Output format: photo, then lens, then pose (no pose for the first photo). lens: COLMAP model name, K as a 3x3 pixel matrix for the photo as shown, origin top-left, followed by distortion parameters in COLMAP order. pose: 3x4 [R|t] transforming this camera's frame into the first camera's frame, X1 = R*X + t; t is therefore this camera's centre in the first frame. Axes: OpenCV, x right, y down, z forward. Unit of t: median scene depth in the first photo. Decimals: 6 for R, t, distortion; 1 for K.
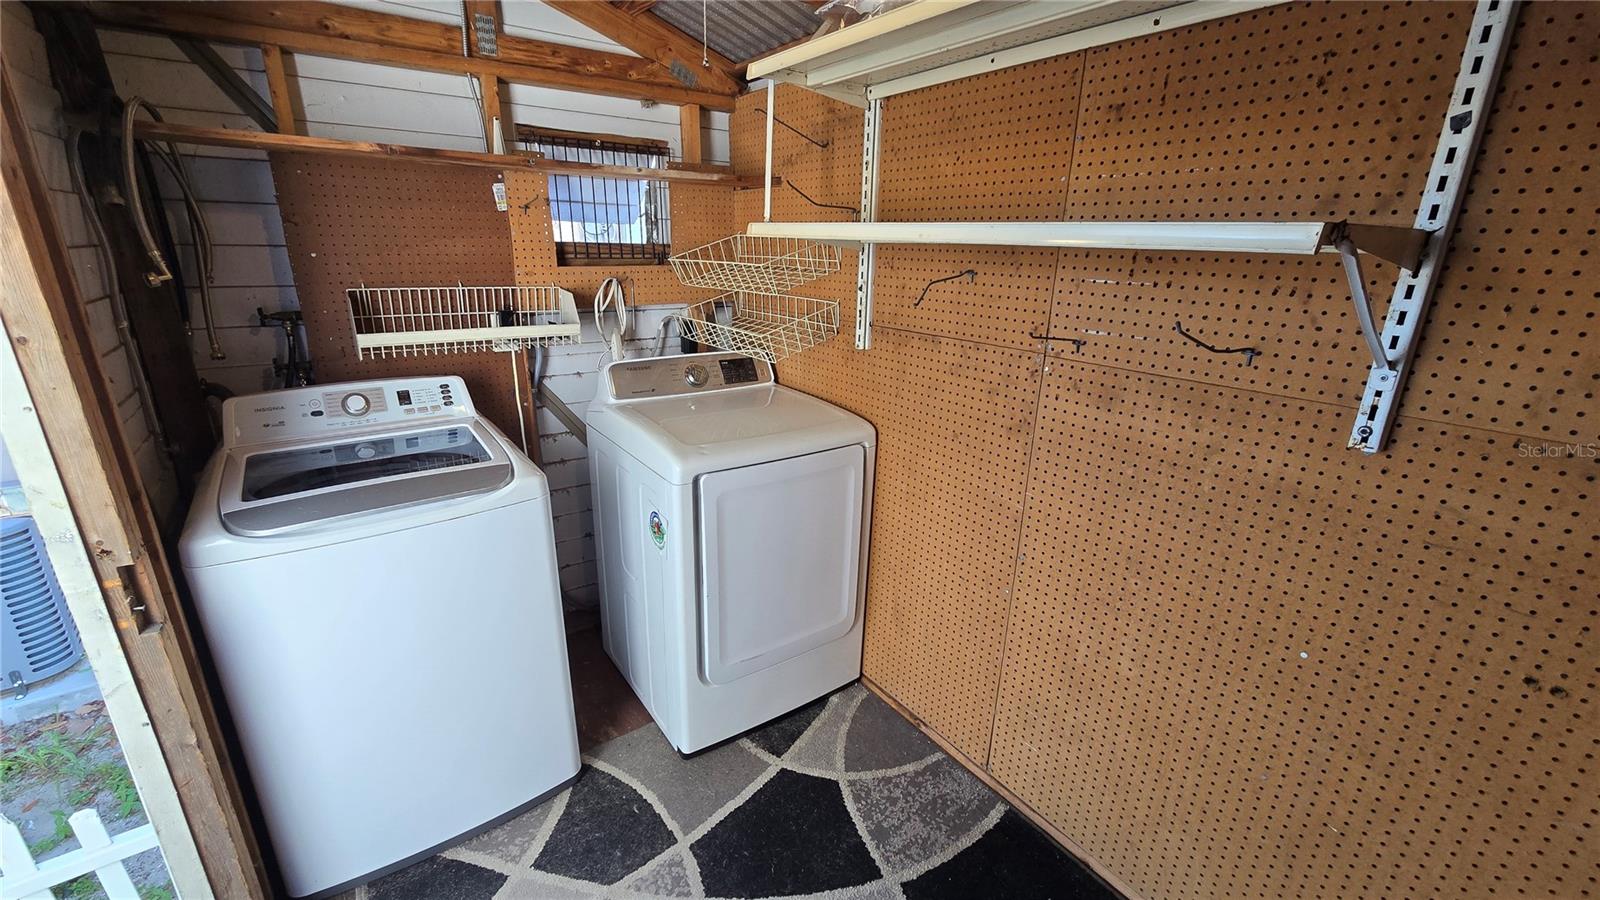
lens RADIAL K [[656.0, 0, 783.3], [0, 656.0, 462.5], [0, 0, 1]] dist [-0.004209, 0.002936]
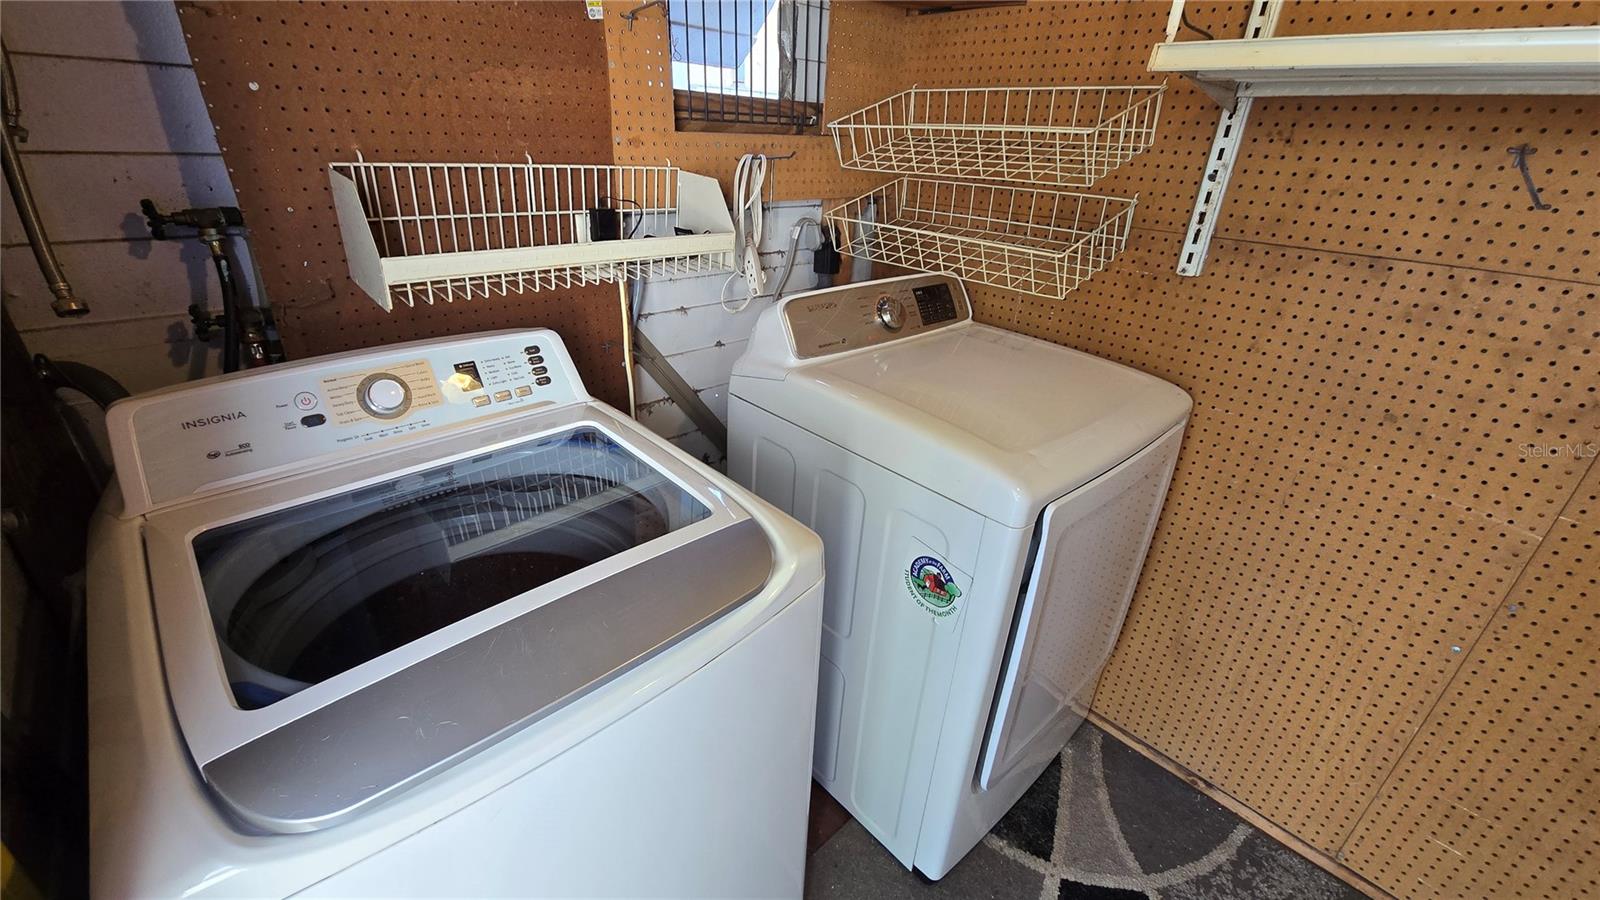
lens RADIAL K [[656.0, 0, 782.5], [0, 656.0, 458.0], [0, 0, 1]] dist [-0.004209, 0.002936]
pose [[0.990062, -0.043364, 0.133778, -0.405889], [0.024196, 0.989612, 0.141715, -0.104628], [-0.138534, -0.137070, 0.980826, 0.433115]]
